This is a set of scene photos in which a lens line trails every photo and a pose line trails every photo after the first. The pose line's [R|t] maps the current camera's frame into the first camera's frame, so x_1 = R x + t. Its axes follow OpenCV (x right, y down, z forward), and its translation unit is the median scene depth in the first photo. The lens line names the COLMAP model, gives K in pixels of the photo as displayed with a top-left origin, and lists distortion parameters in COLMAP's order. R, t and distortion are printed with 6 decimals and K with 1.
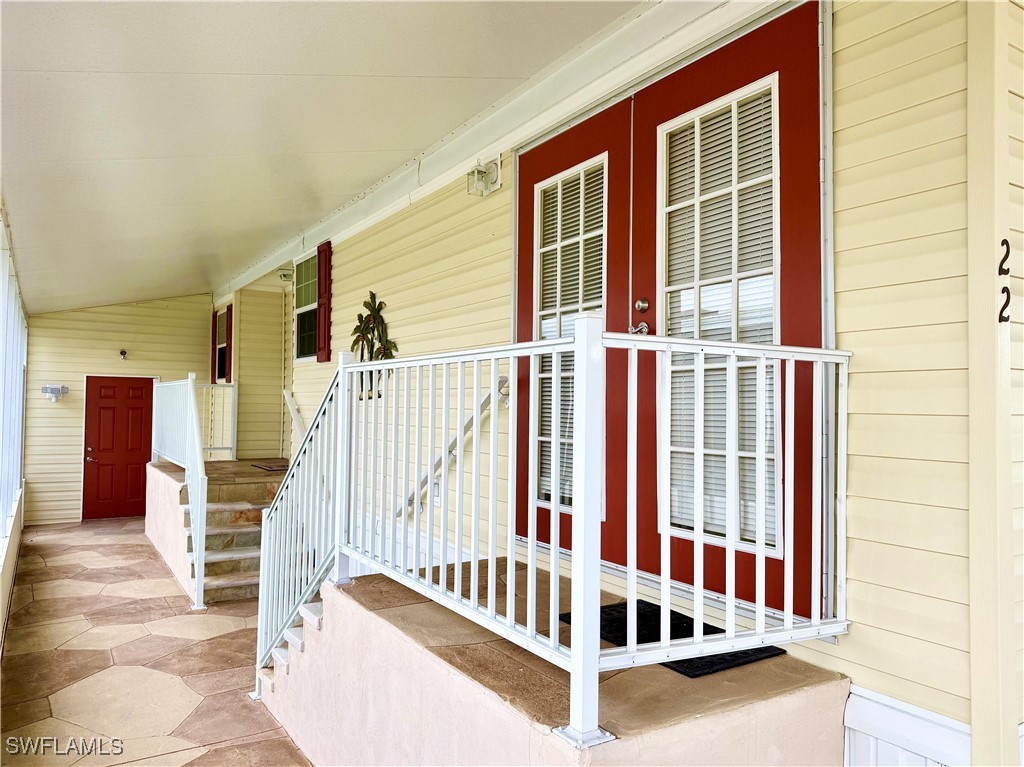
lens RADIAL K [[725.8, 0, 512.0], [0, 725.8, 383.5], [0, 0, 1]] dist [0.127522, -0.150565]
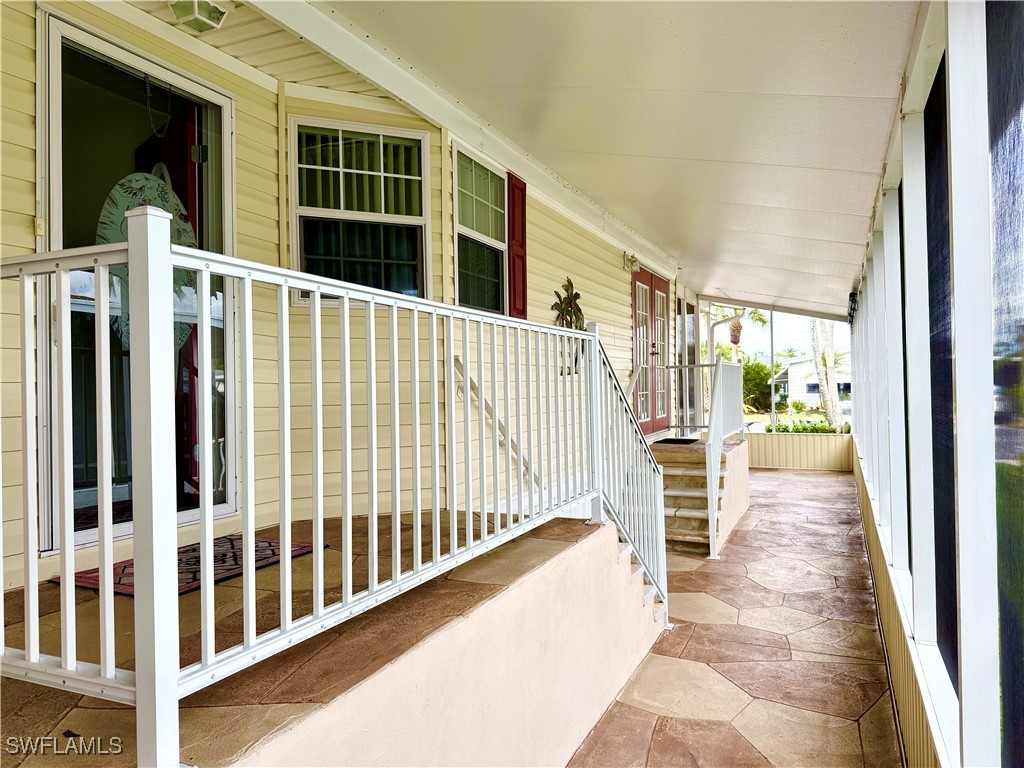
lens RADIAL K [[725.8, 0, 512.0], [0, 725.8, 384.0], [0, 0, 1]] dist [0.127522, -0.150565]
pose [[-0.557785, -0.002376, 0.829982, -0.926275], [-0.016521, 0.999830, -0.008240, 0.039181], [-0.829821, -0.018308, -0.557729, 1.476196]]
